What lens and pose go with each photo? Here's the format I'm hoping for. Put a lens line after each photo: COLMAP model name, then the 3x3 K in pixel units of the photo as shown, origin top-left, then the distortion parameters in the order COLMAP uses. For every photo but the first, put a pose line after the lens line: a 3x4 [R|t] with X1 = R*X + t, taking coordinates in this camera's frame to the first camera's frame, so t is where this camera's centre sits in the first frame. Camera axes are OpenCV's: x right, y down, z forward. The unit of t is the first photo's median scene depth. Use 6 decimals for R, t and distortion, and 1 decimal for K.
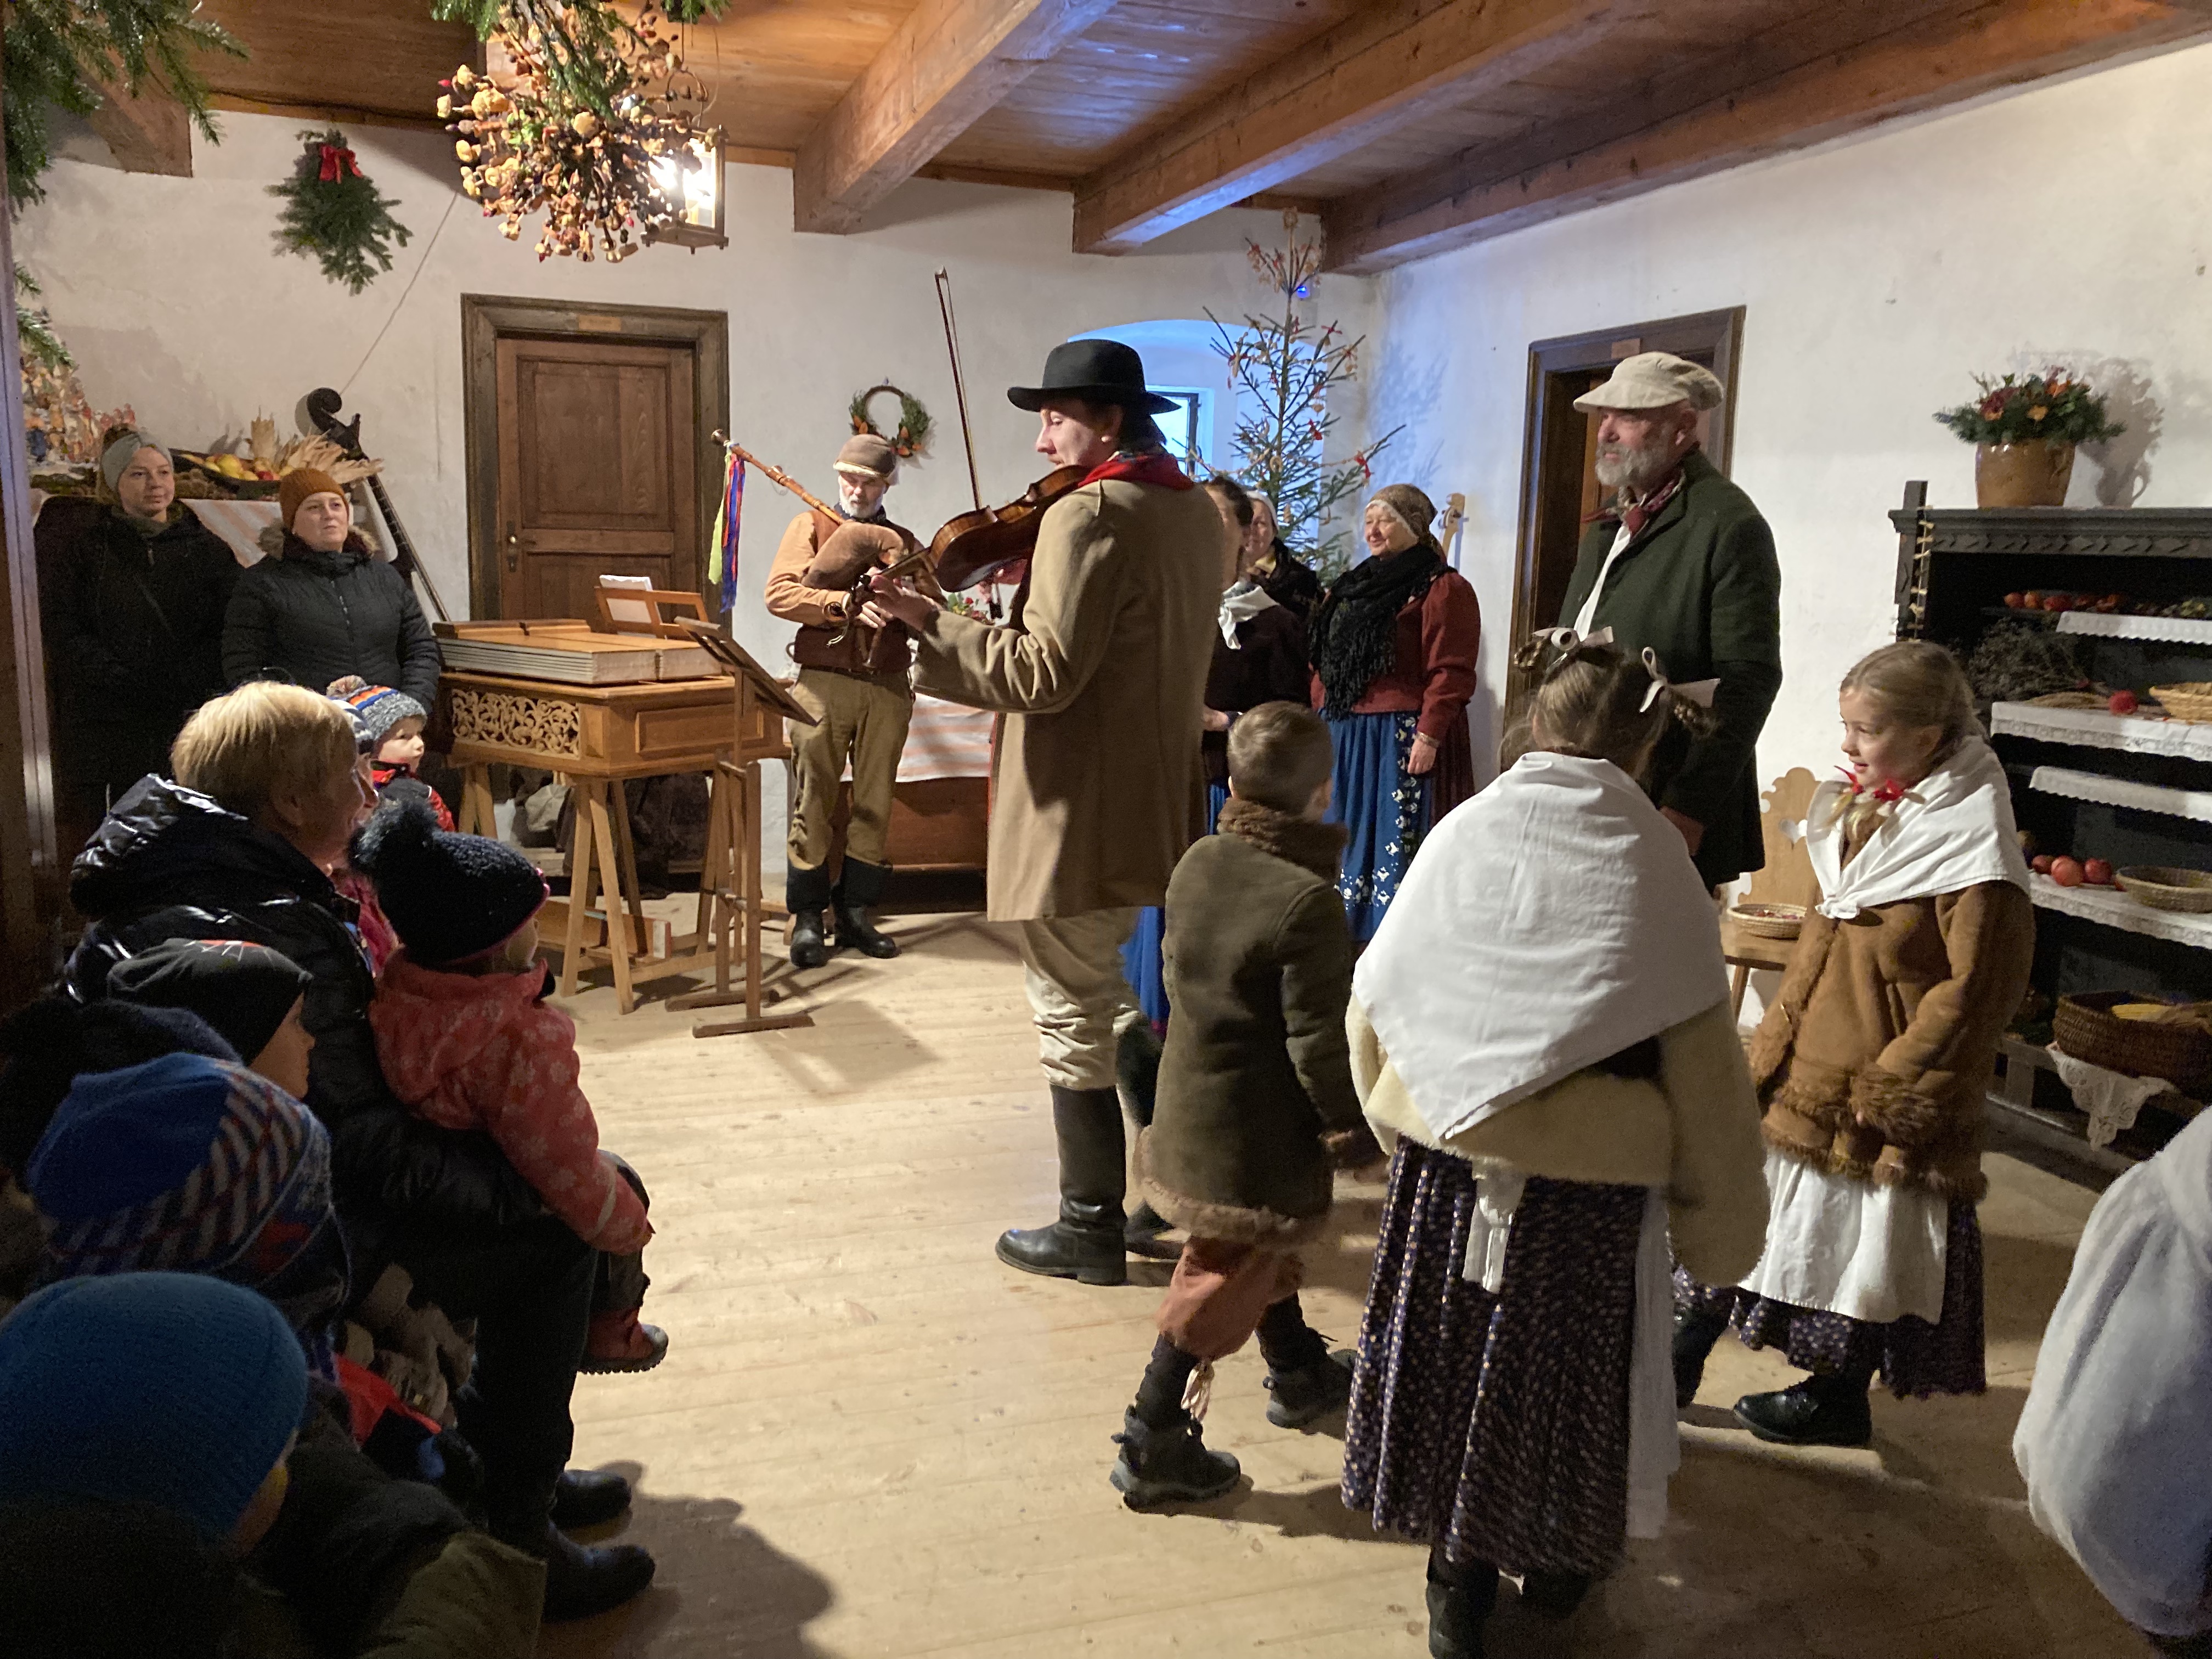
lens RADIAL K [[1804.0, 0, 1097.8], [0, 1804.0, 815.5], [0, 0, 1]] dist [0.034354, -0.014550]
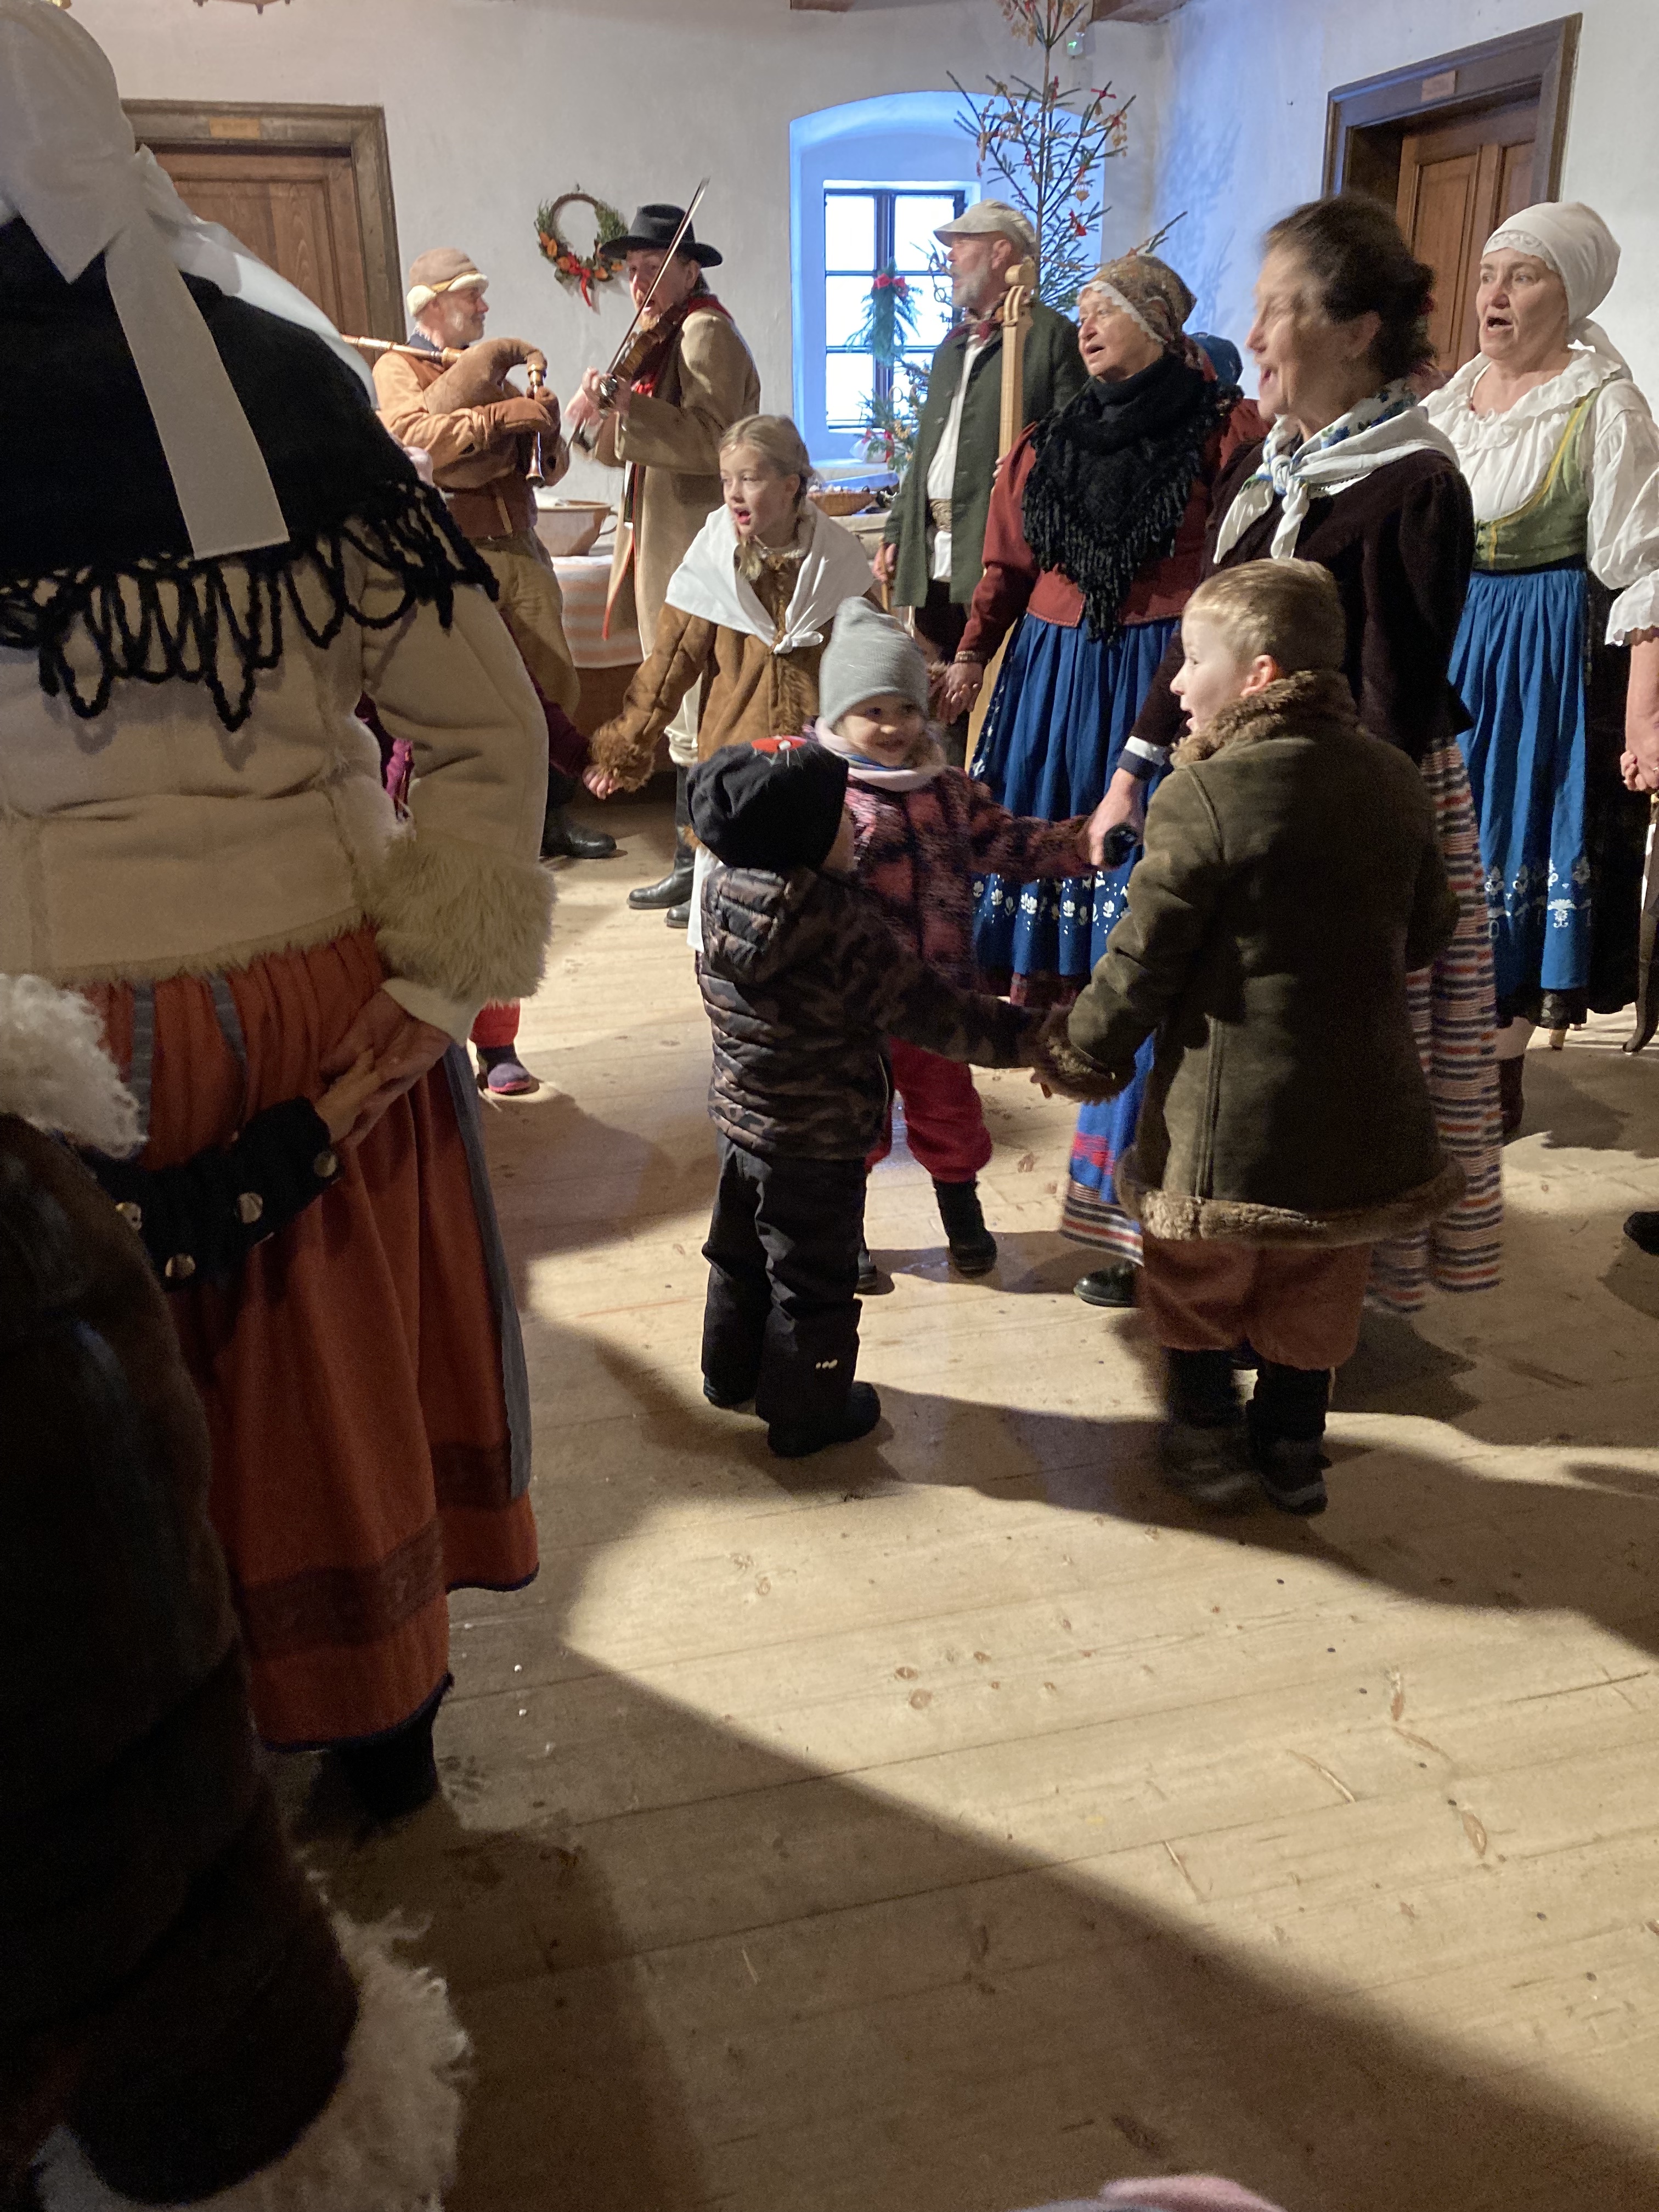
lens RADIAL K [[1804.0, 0, 839.7], [0, 1804.0, 1073.0], [0, 0, 1]] dist [0.034354, -0.014550]
pose [[0.996915, -0.013107, -0.077381, 0.075993], [0.028588, 0.978863, 0.202508, -0.000578], [0.073091, -0.204095, 0.976219, 0.092411]]
